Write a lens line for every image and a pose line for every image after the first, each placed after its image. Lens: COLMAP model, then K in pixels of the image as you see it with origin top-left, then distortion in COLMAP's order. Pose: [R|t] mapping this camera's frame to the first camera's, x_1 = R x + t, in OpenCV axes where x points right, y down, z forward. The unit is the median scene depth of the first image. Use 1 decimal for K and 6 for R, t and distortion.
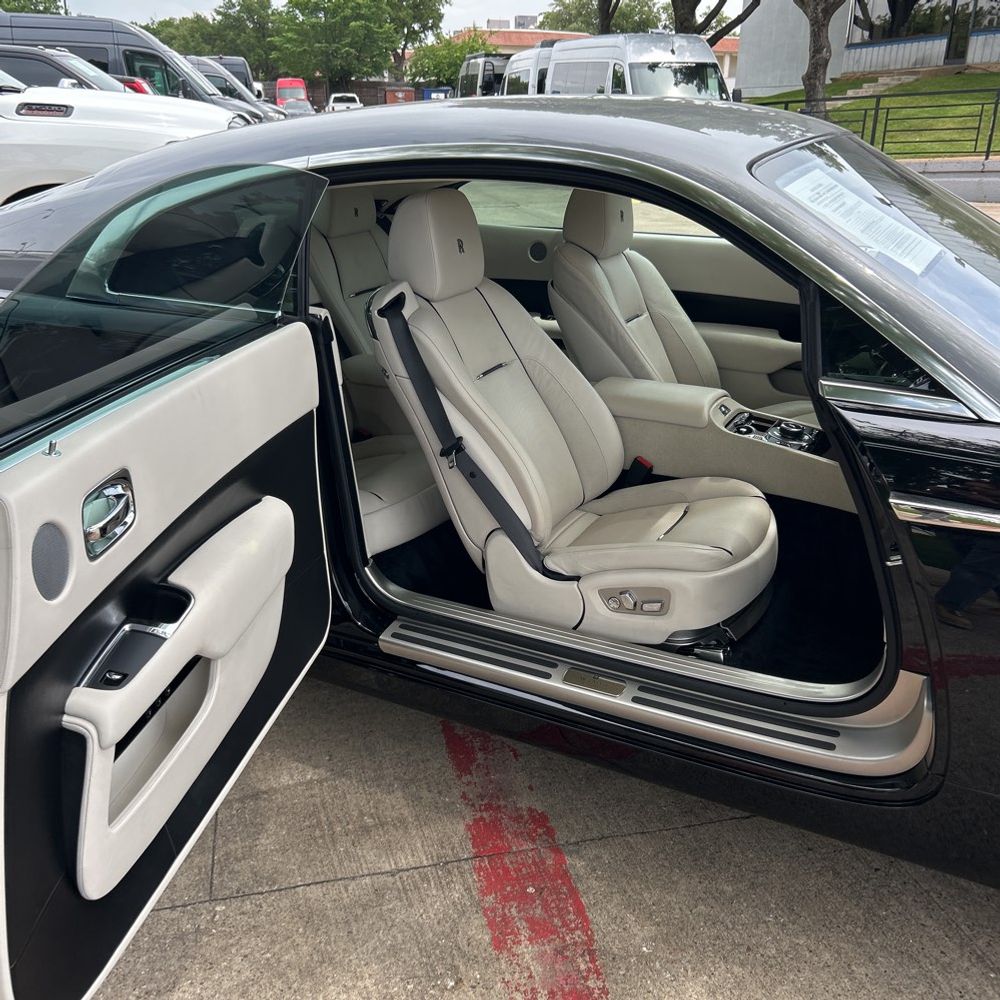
lens RADIAL K [[1008.8, 0, 501.8], [0, 1008.8, 497.7], [0, 0, 1]] dist [0.011107, 0.000000]
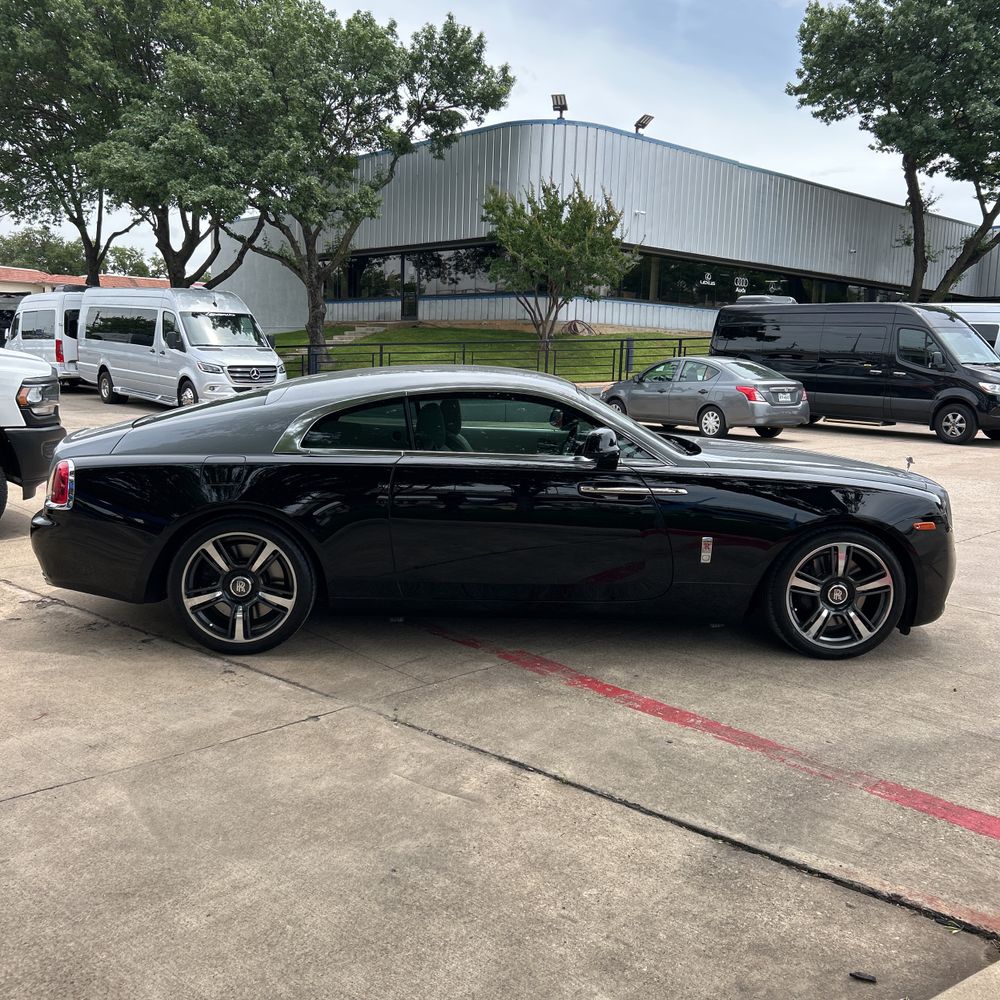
lens RADIAL K [[1008.8, 0, 502.4], [0, 1008.8, 491.4], [0, 0, 1]] dist [0.011107, 0.000000]
pose [[0.864445, -0.050149, 0.500220, -0.064988], [0.158828, 0.971293, -0.177099, 0.020048], [-0.476979, 0.232542, 0.847594, -0.060478]]
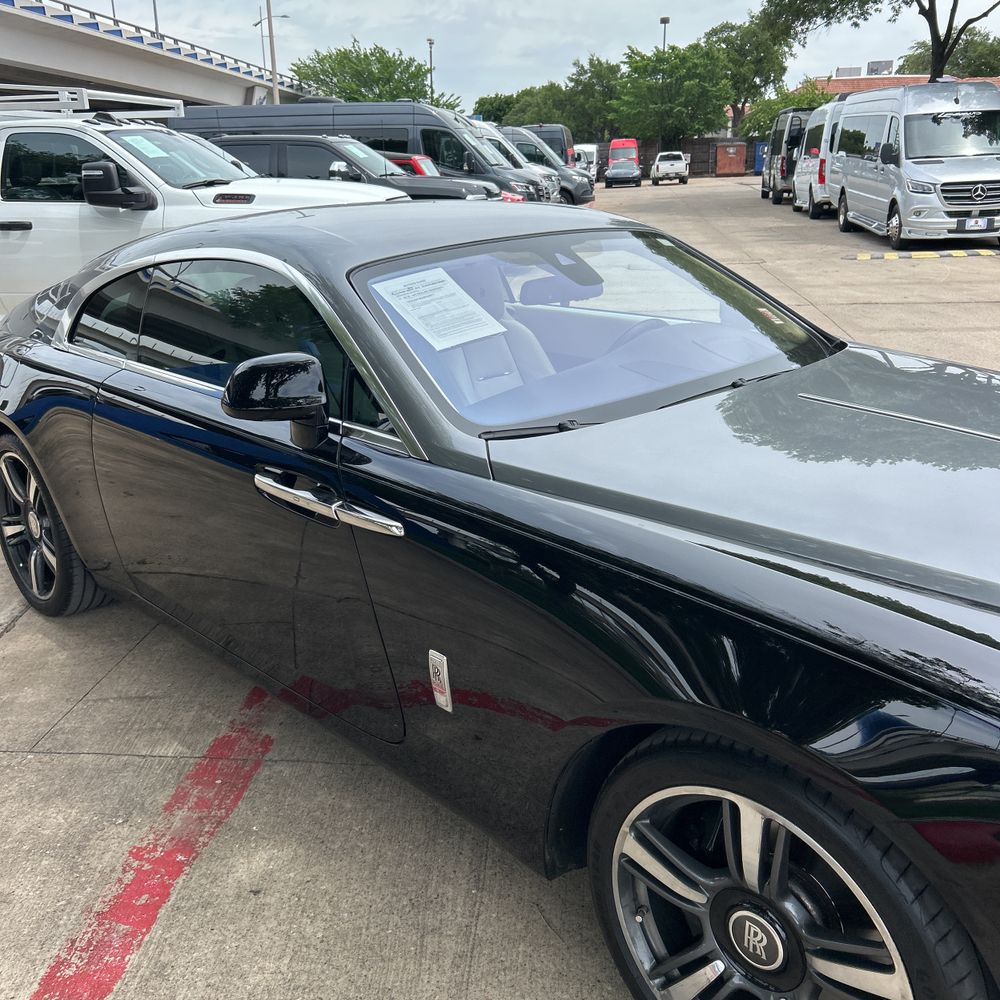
lens RADIAL K [[1008.8, 0, 488.3], [0, 1008.8, 513.4], [0, 0, 1]] dist [0.011107, 0.000000]
pose [[0.942817, 0.075376, -0.324676, 0.040030], [-0.086547, 0.996045, -0.020080, 0.000928], [0.321878, 0.047032, 0.945612, -0.010289]]
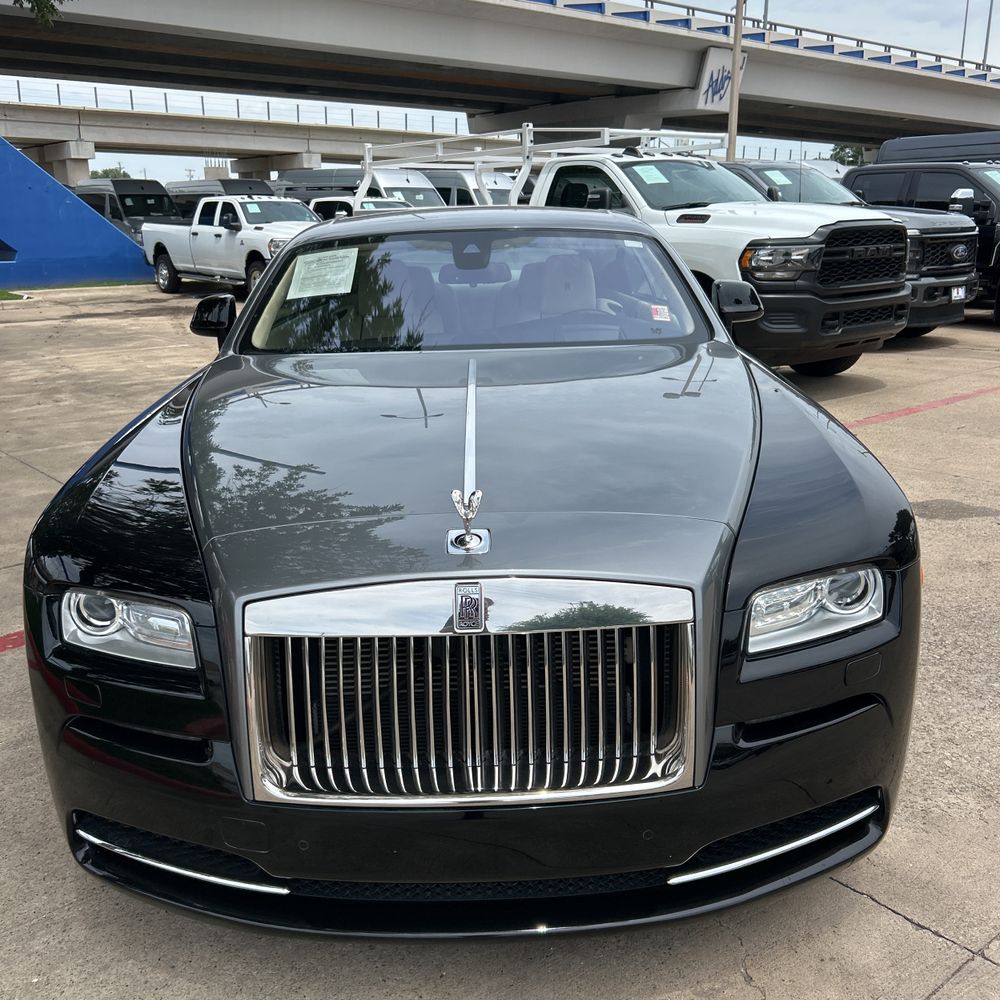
lens RADIAL K [[1008.8, 0, 490.7], [0, 1008.8, 503.3], [0, 0, 1]] dist [0.011107, 0.000000]
pose [[0.457478, 0.220932, -0.861338, 0.100813], [-0.297501, 0.950851, 0.085882, -0.005549], [0.837978, 0.216959, 0.500721, 0.019118]]
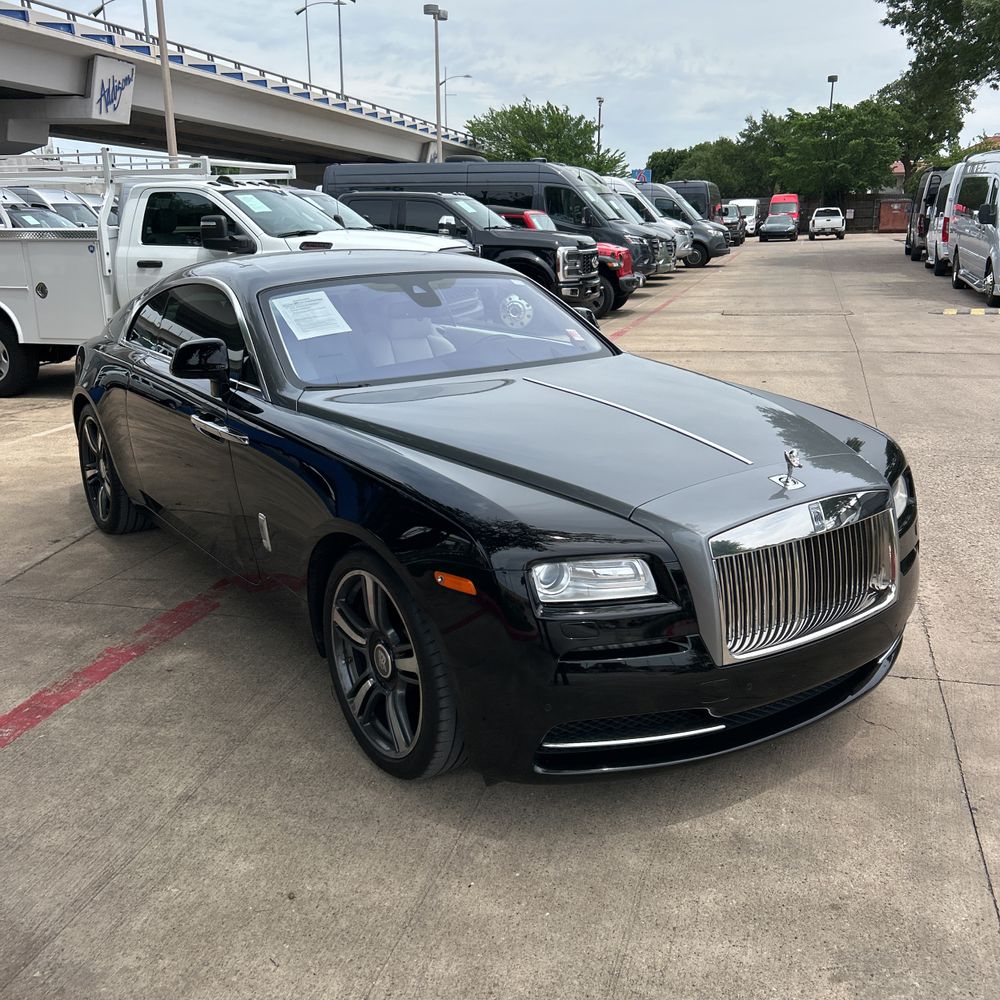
lens RADIAL K [[1008.8, 0, 507.7], [0, 1008.8, 510.8], [0, 0, 1]] dist [0.011107, 0.000000]
pose [[0.883278, 0.109355, -0.455918, 0.079127], [-0.148947, 0.987492, -0.051708, 0.008254], [0.444561, 0.113580, 0.888519, -0.029598]]
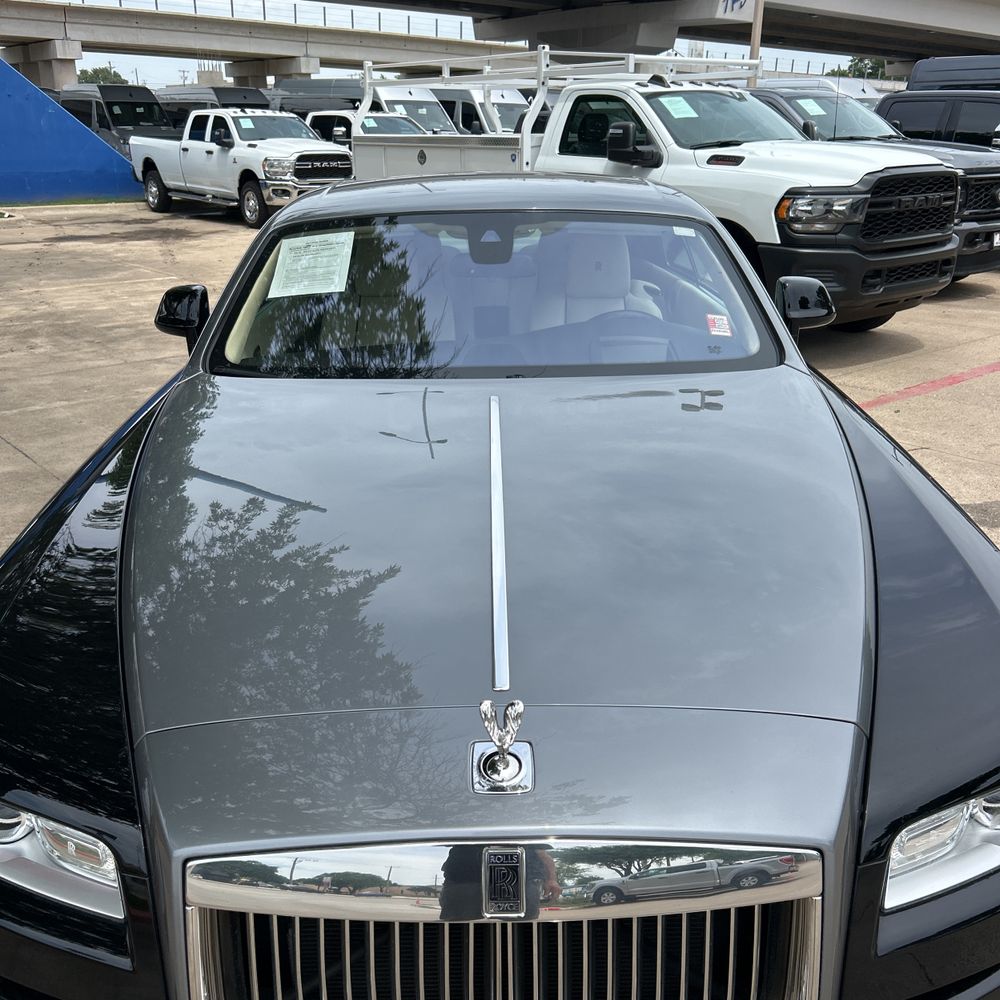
lens RADIAL K [[1008.8, 0, 495.9], [0, 1008.8, 512.3], [0, 0, 1]] dist [0.011107, 0.000000]
pose [[0.458544, 0.303076, -0.835394, 0.087097], [-0.312146, 0.935079, 0.167905, -0.012127], [0.832047, 0.183773, 0.523379, 0.022561]]
